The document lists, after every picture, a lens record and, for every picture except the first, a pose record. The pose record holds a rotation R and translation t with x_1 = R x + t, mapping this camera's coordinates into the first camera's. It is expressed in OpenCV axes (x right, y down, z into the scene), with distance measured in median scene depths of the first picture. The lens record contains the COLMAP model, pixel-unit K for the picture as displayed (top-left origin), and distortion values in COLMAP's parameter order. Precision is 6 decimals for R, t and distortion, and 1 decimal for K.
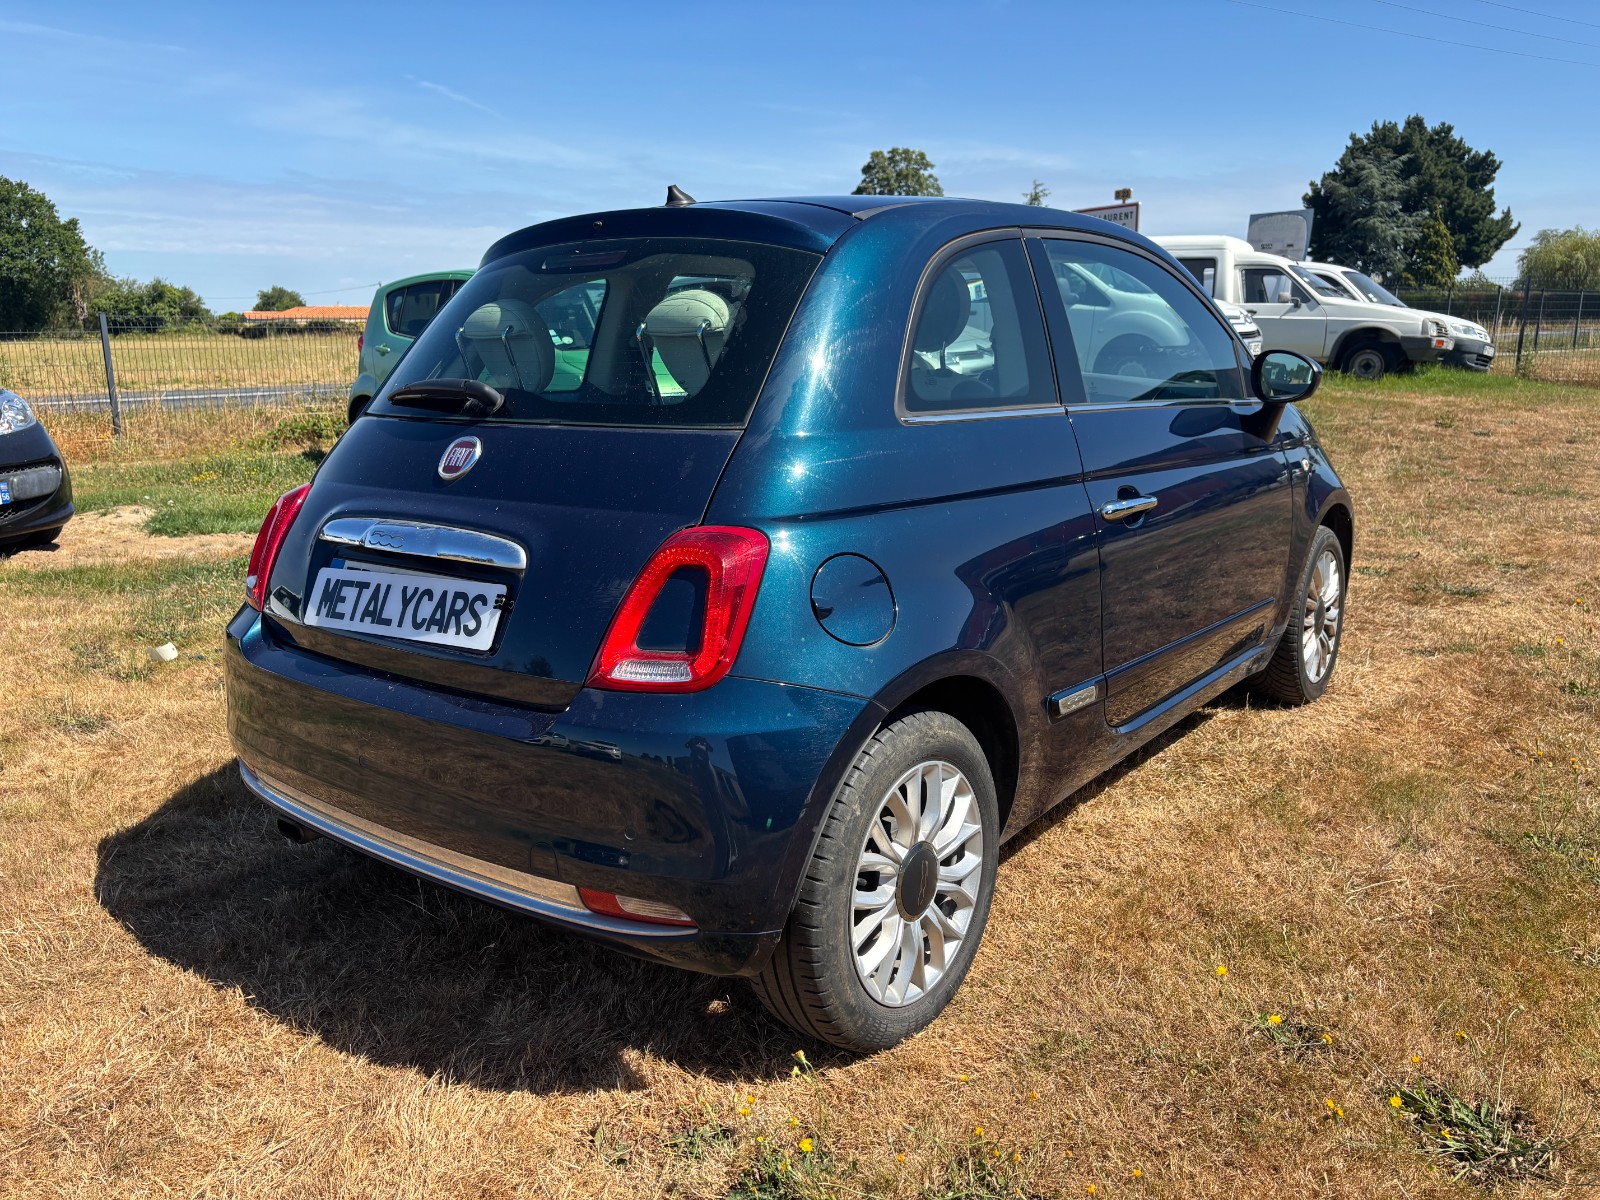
lens RADIAL K [[1211.9, 0, 800.1], [0, 1211.9, 623.0], [0, 0, 1]] dist [0.037504, -0.039960]
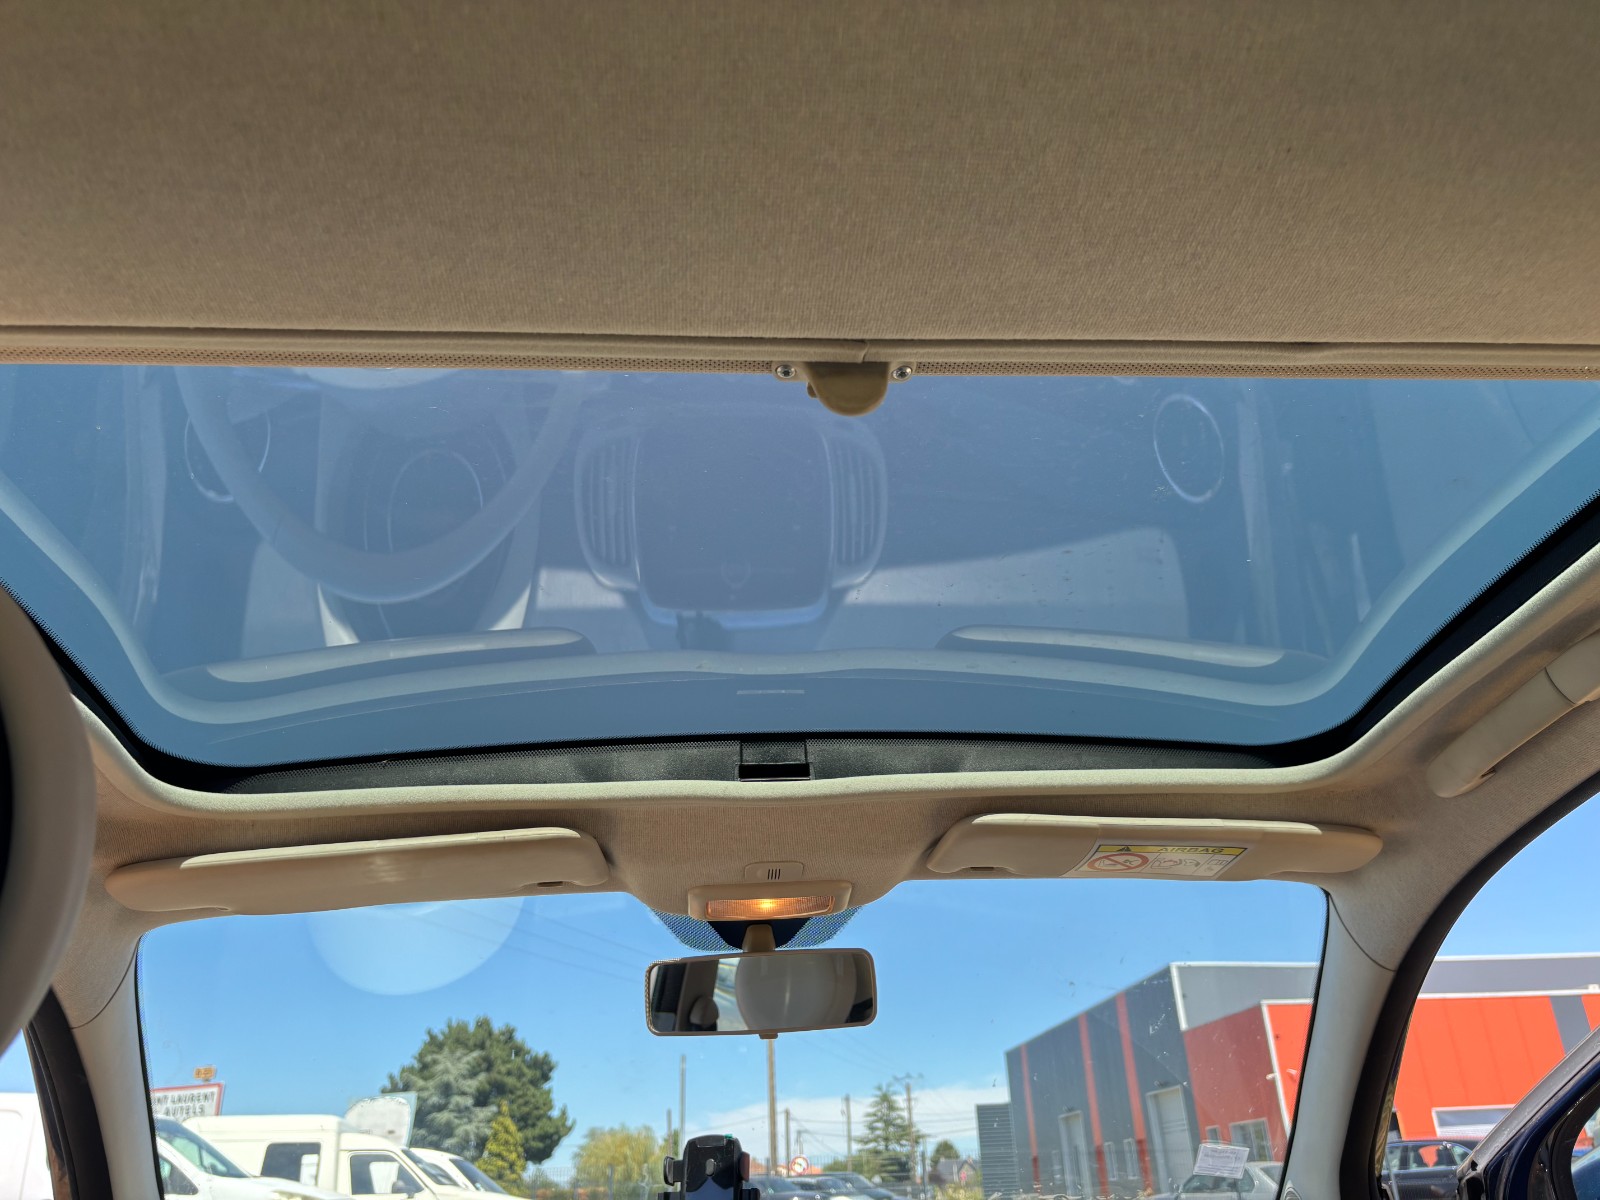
lens RADIAL K [[1211.9, 0, 812.1], [0, 1211.9, 610.9], [0, 0, 1]] dist [0.037504, -0.039960]
pose [[0.769129, 0.262050, 0.582899, -0.000842], [0.181357, 0.785084, -0.592244, -0.001915], [-0.612822, 0.561224, 0.556306, 0.012093]]
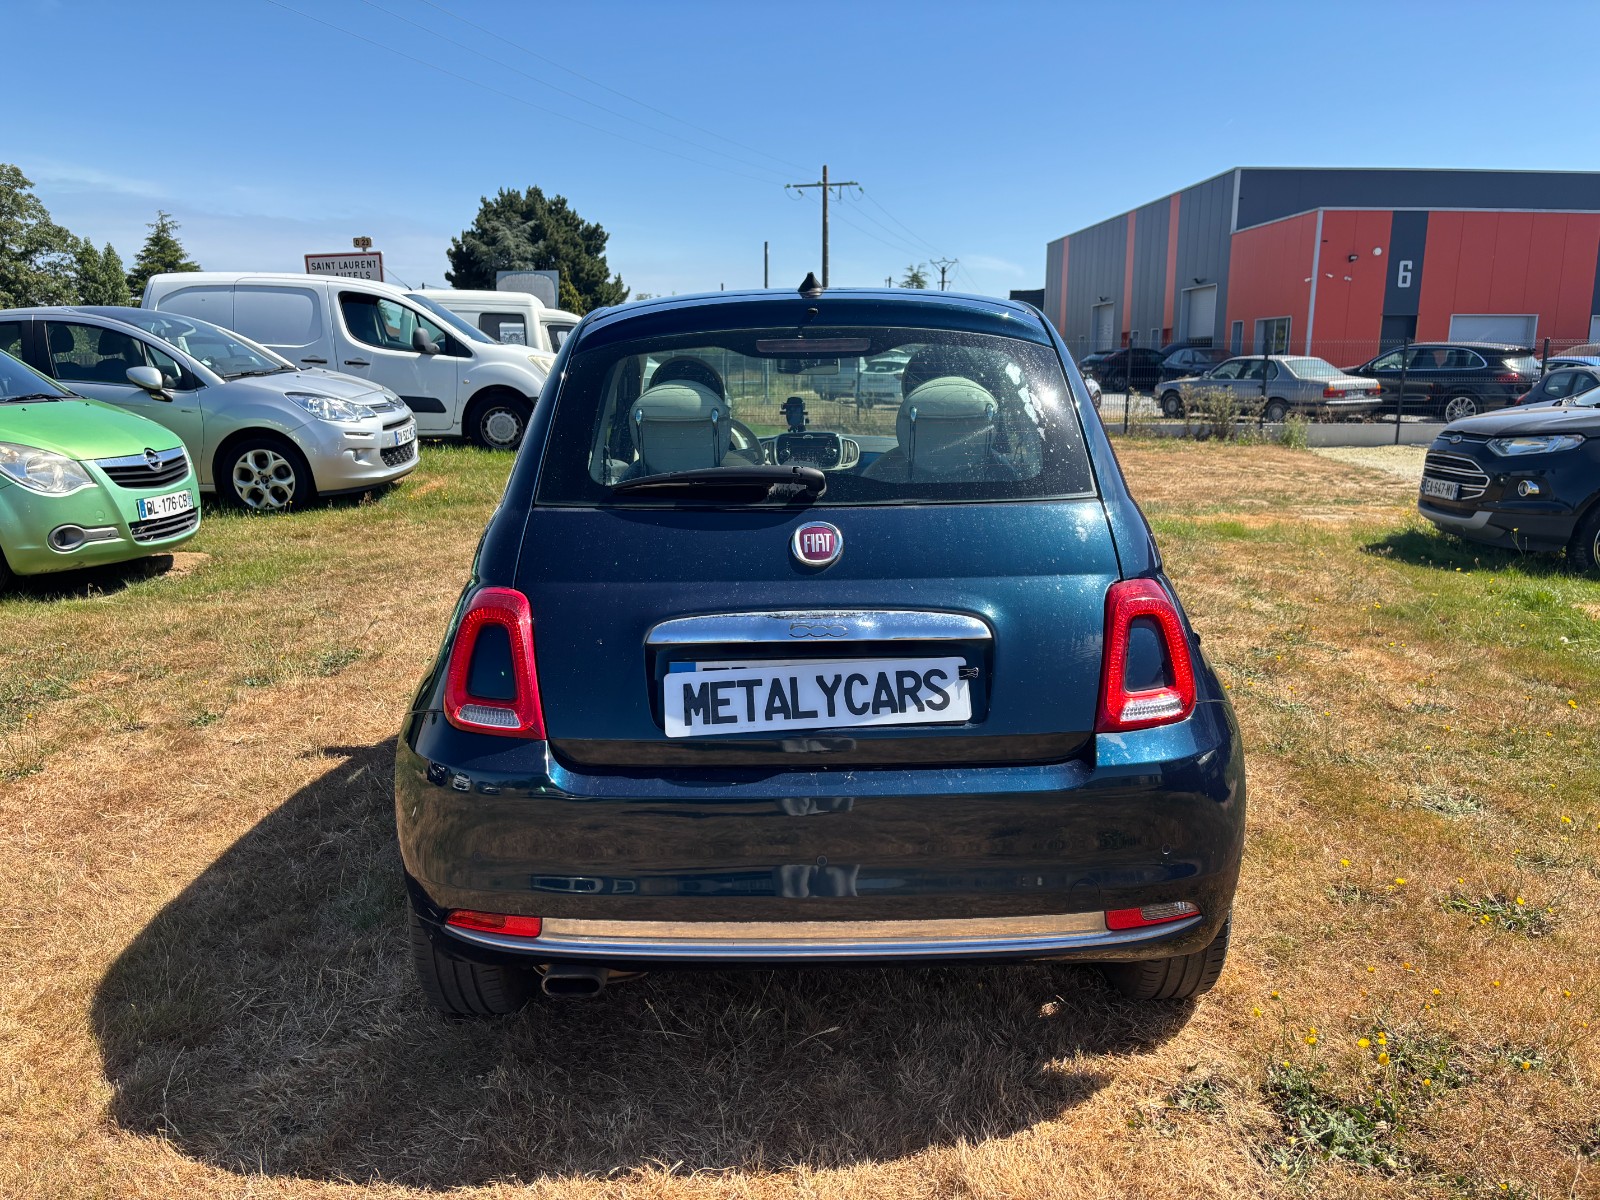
lens RADIAL K [[1211.9, 0, 798.1], [0, 1211.9, 603.1], [0, 0, 1]] dist [0.037504, -0.039960]
pose [[0.786176, -0.107542, 0.608574, -0.025911], [0.137751, 0.990463, -0.002925, -0.002449], [-0.602455, 0.086131, 0.793492, 0.006250]]
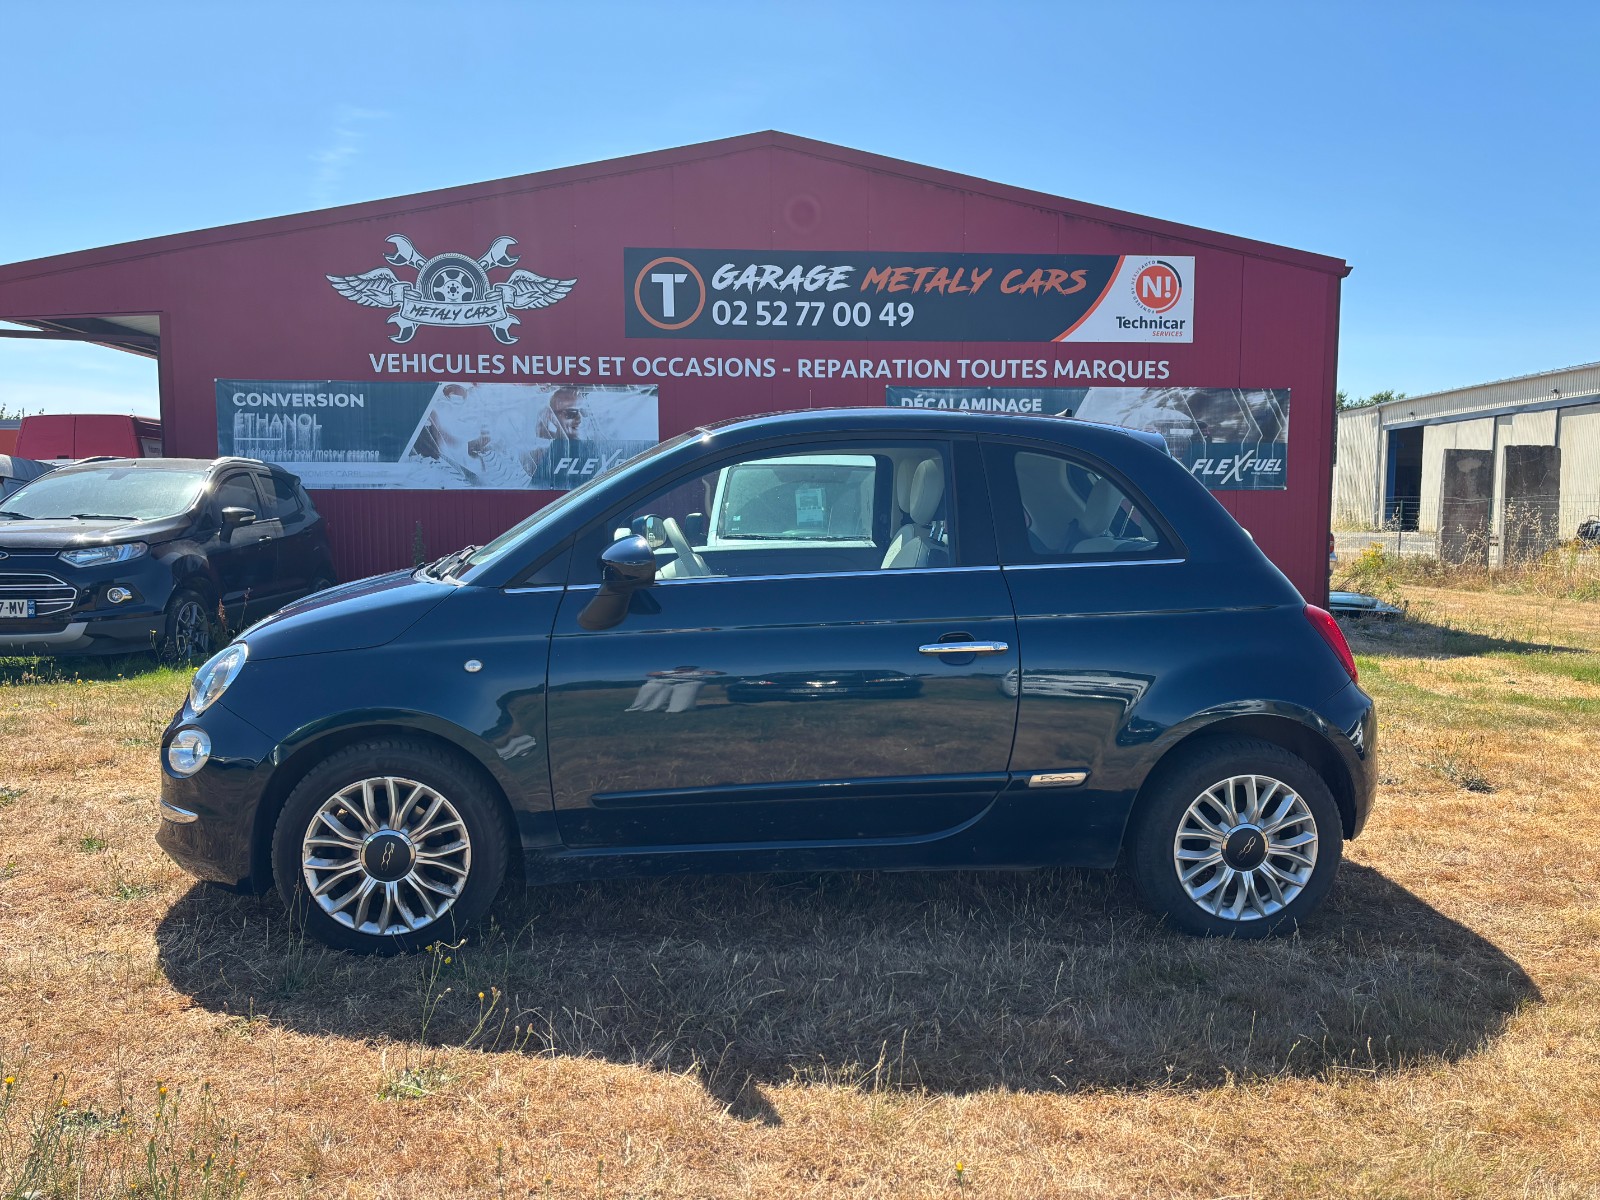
lens RADIAL K [[1211.9, 0, 797.1], [0, 1211.9, 620.6], [0, 0, 1]] dist [0.037504, -0.039960]
pose [[-0.683956, -0.065278, 0.726597, -0.033652], [0.176400, 0.951635, 0.251543, -0.017750], [-0.707875, 0.300216, -0.639362, 0.075138]]
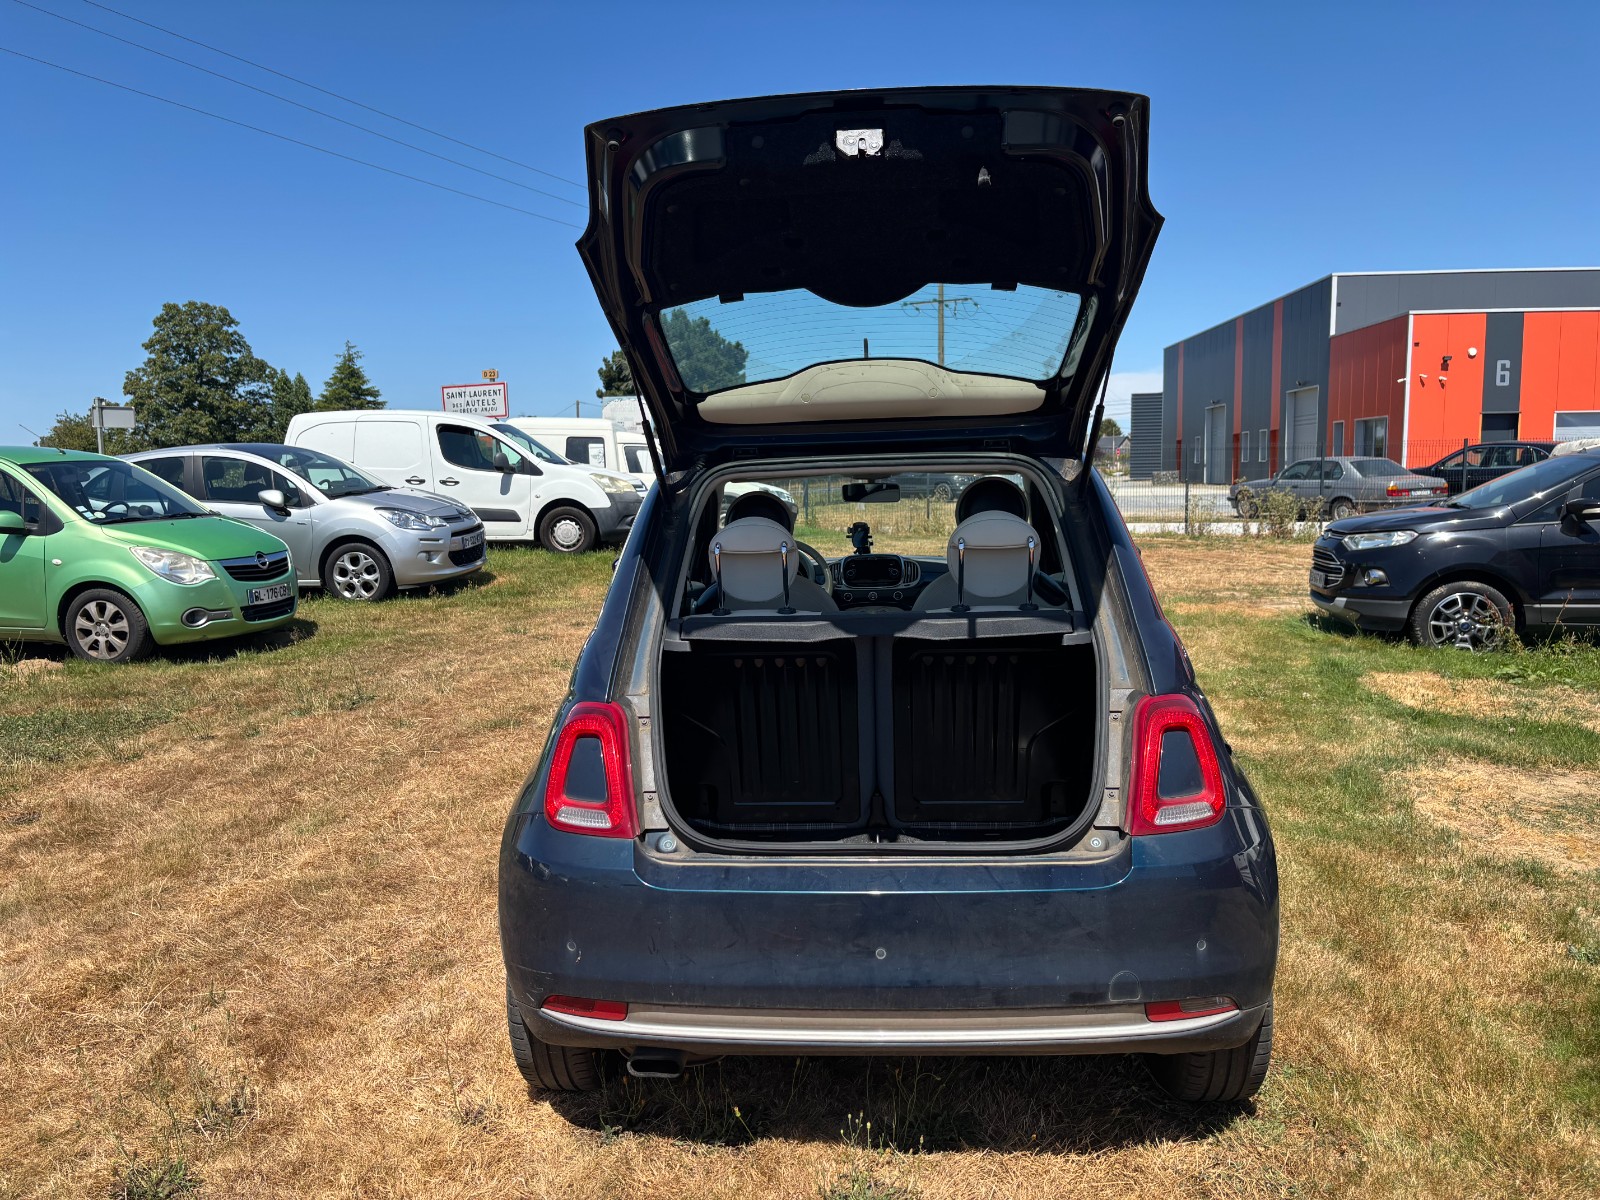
lens RADIAL K [[1211.9, 0, 795.0], [0, 1211.9, 604.9], [0, 0, 1]] dist [0.037504, -0.039960]
pose [[0.856931, -0.058960, 0.512048, -0.024089], [0.128432, 0.986527, -0.101341, 0.003548], [-0.499174, 0.152605, 0.852958, -0.022607]]
